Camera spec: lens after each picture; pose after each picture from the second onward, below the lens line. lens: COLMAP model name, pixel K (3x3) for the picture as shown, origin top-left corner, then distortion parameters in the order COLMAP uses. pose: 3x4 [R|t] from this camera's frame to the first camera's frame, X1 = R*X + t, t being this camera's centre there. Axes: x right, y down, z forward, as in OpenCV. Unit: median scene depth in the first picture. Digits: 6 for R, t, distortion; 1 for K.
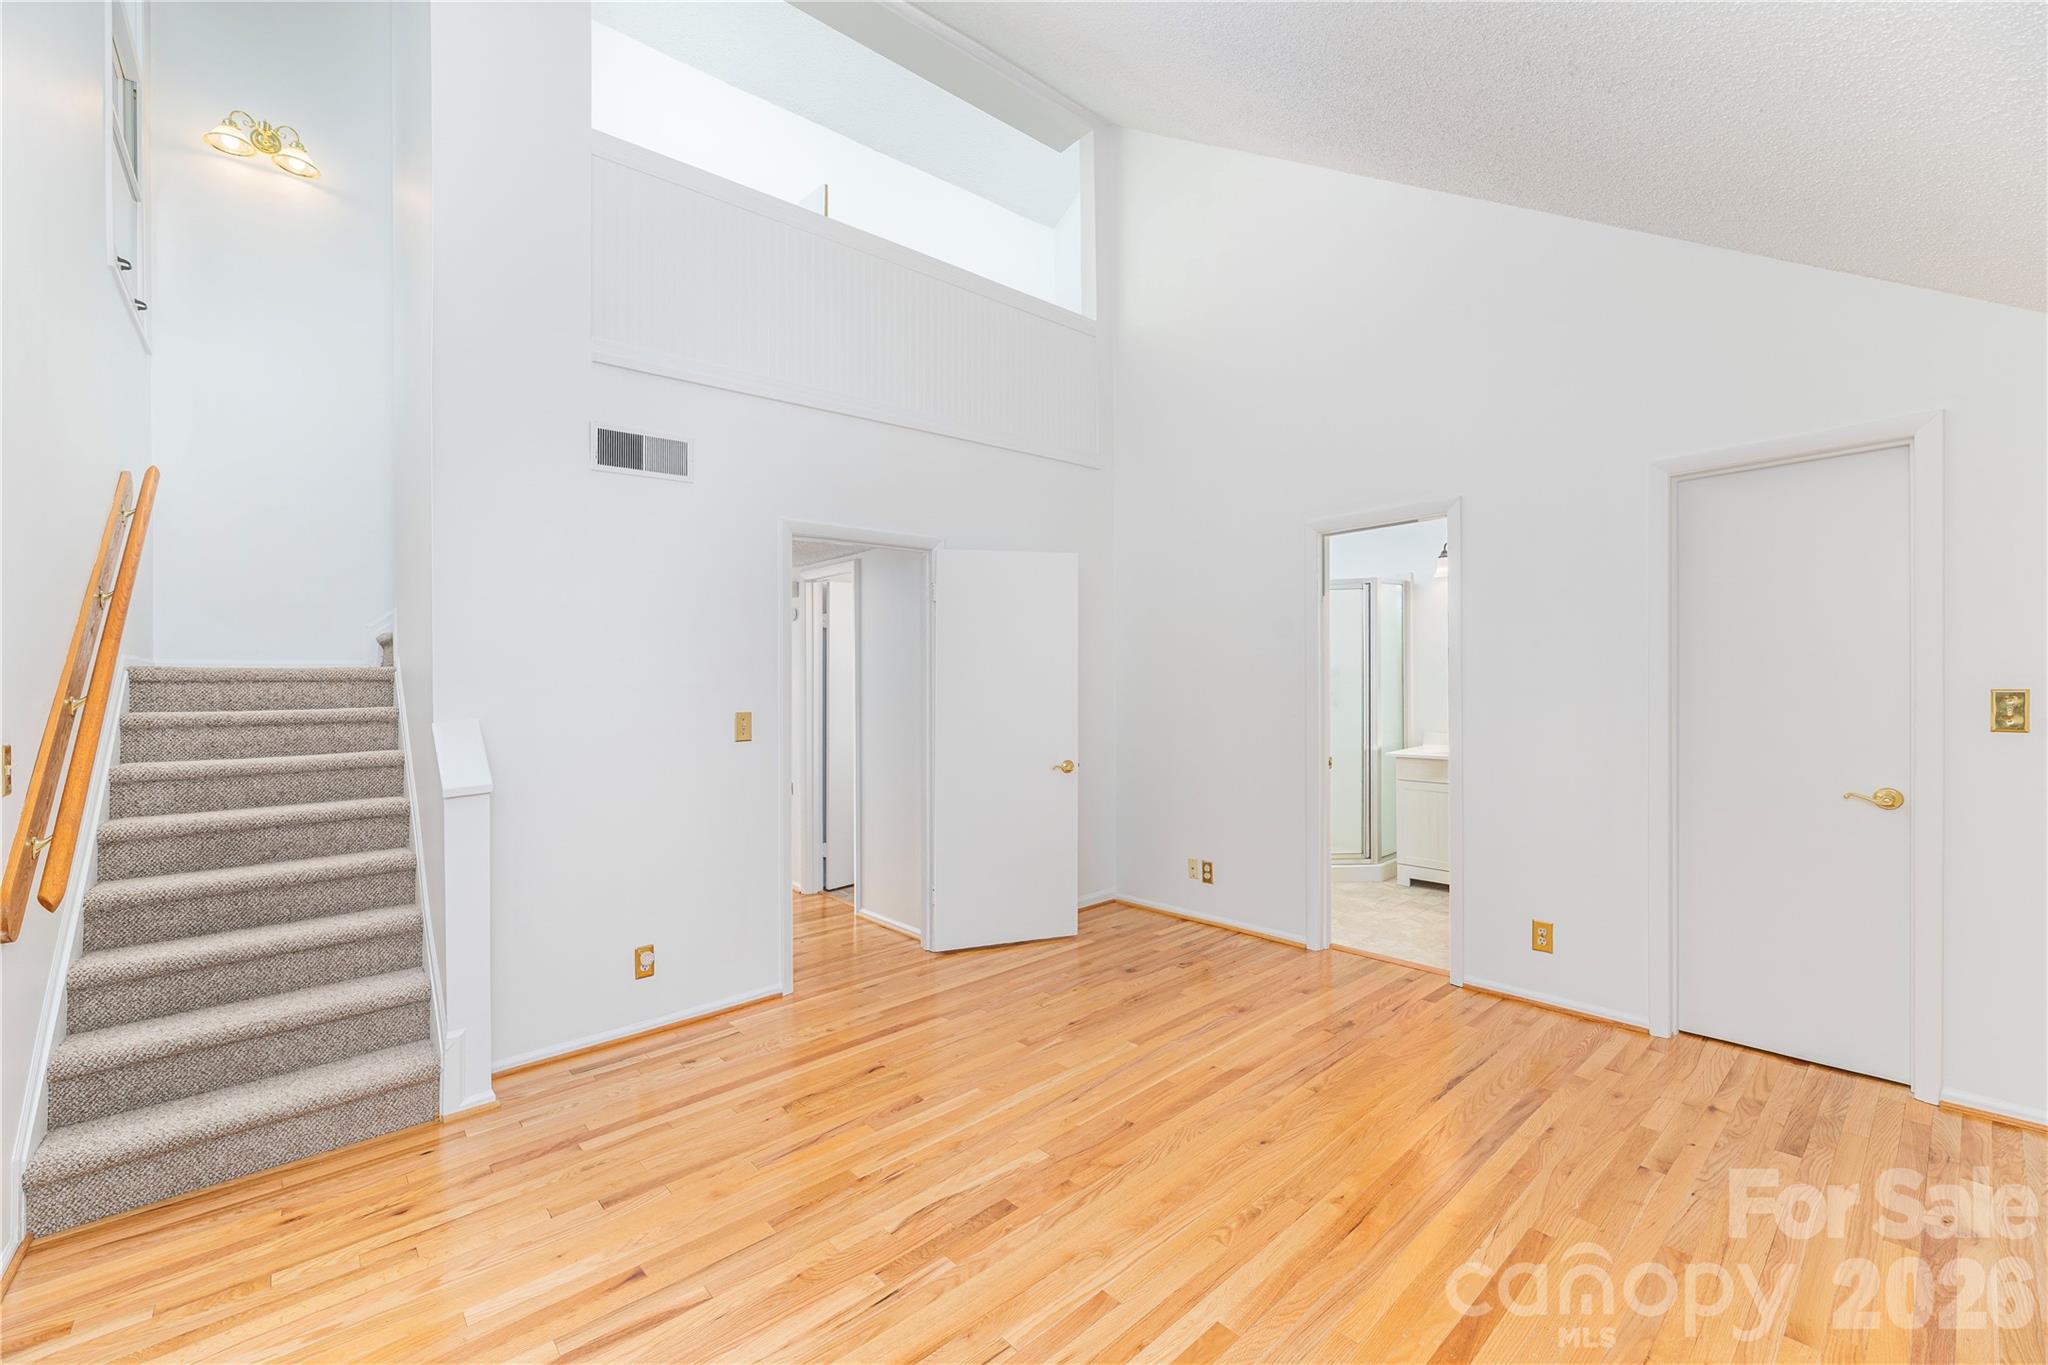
lens RADIAL K [[835.0, 0, 1015.6], [0, 835.0, 685.6], [0, 0, 1]] dist [0.004573, -0.000439]
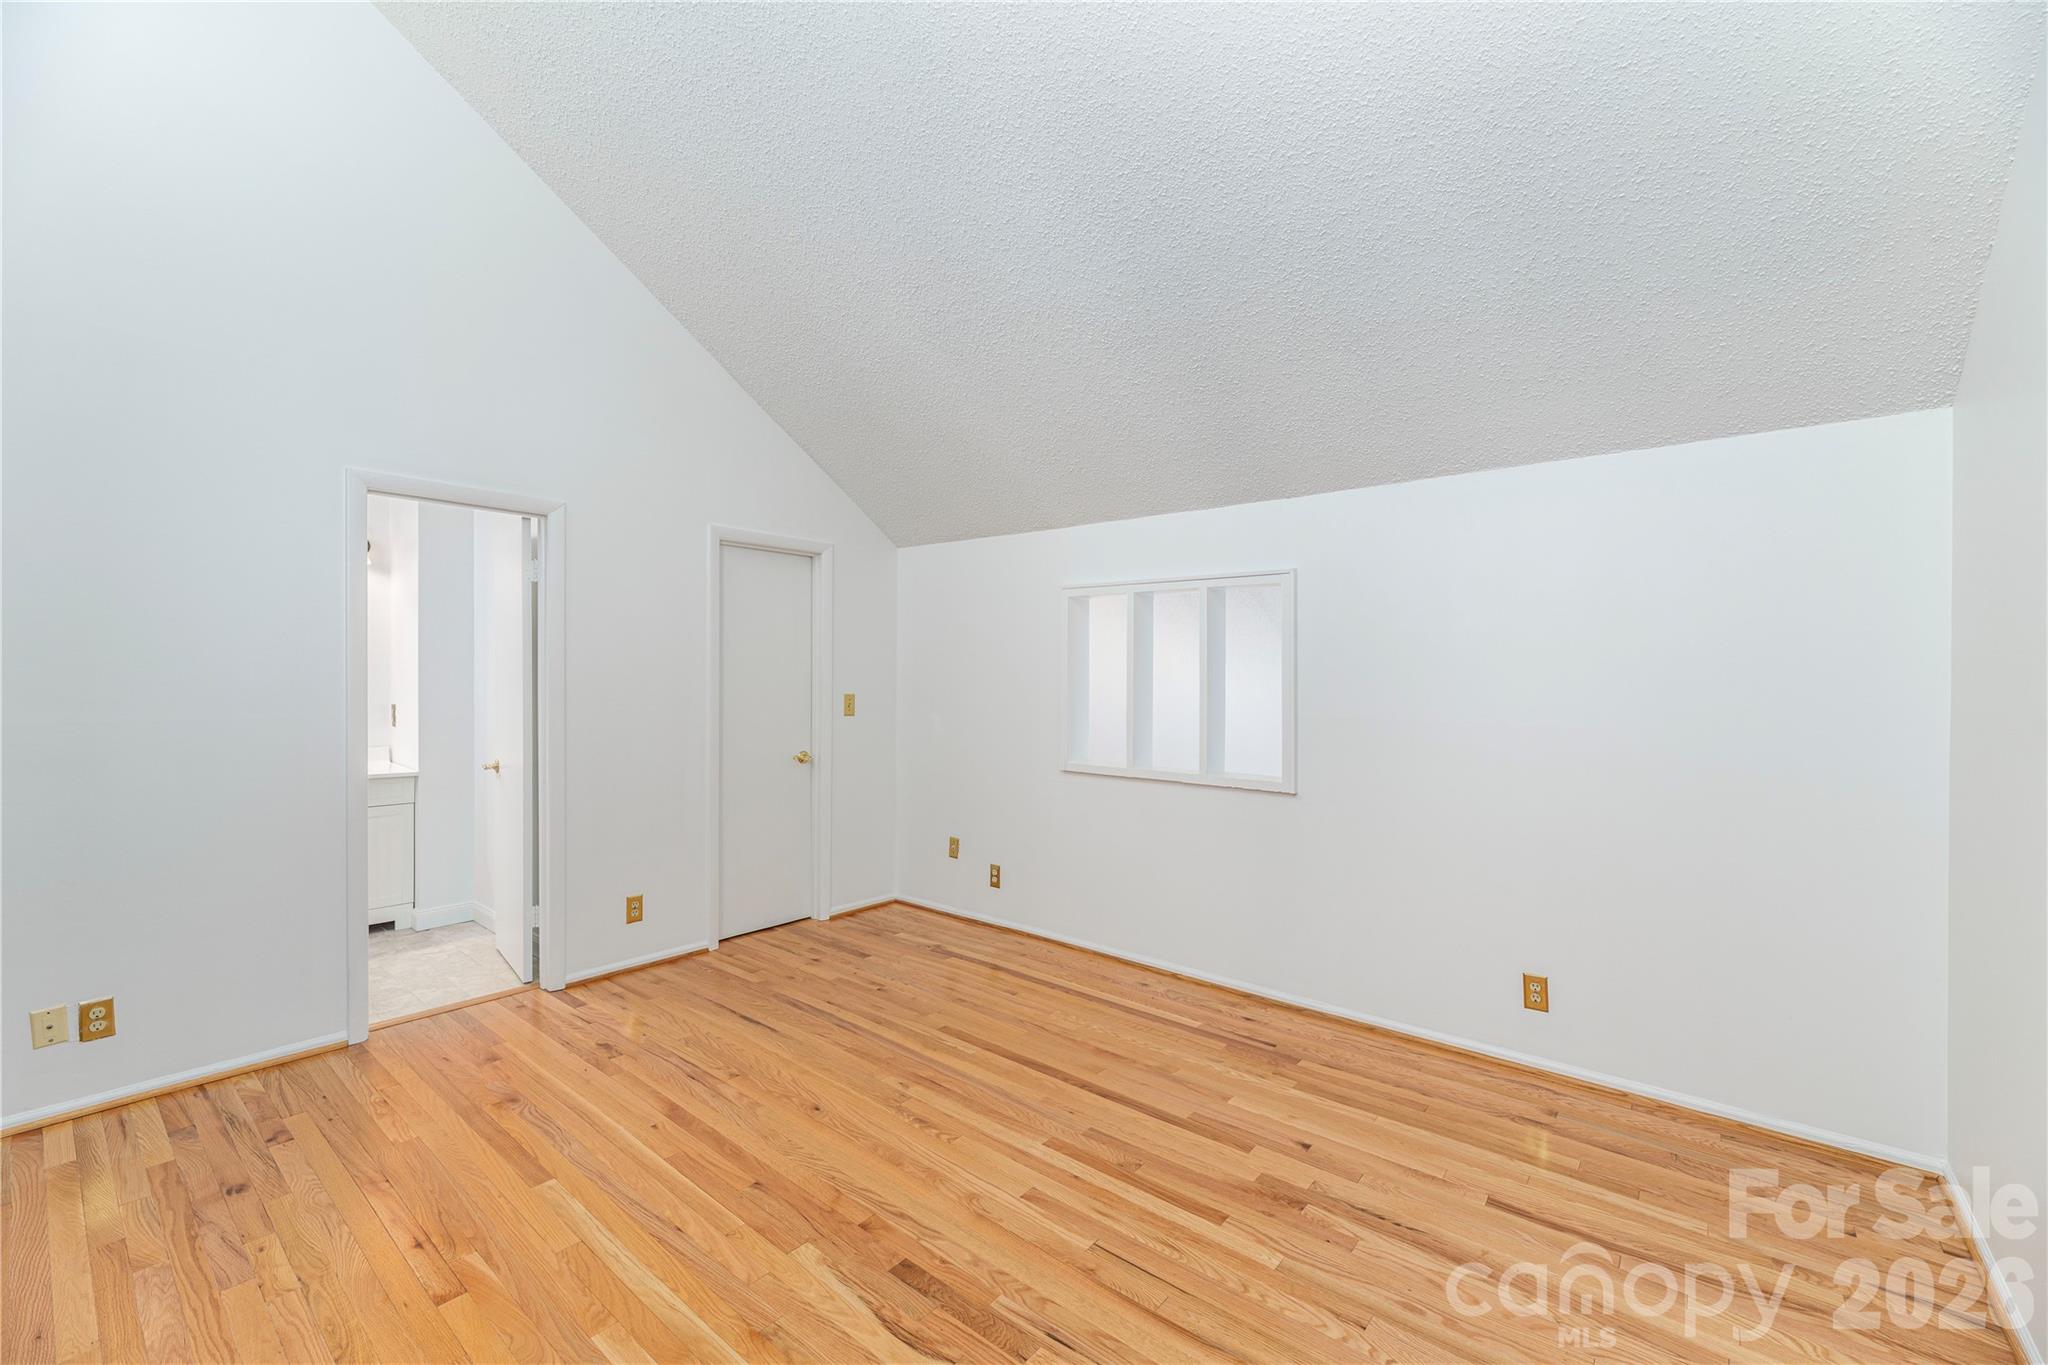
lens RADIAL K [[835.0, 0, 1015.6], [0, 835.0, 688.1], [0, 0, 1]] dist [0.004573, -0.000439]
pose [[-0.149329, 0.010492, 0.988732, -0.726519], [0.001679, 0.999945, -0.010357, 0.010826], [-0.988786, 0.000114, -0.149339, 0.802865]]
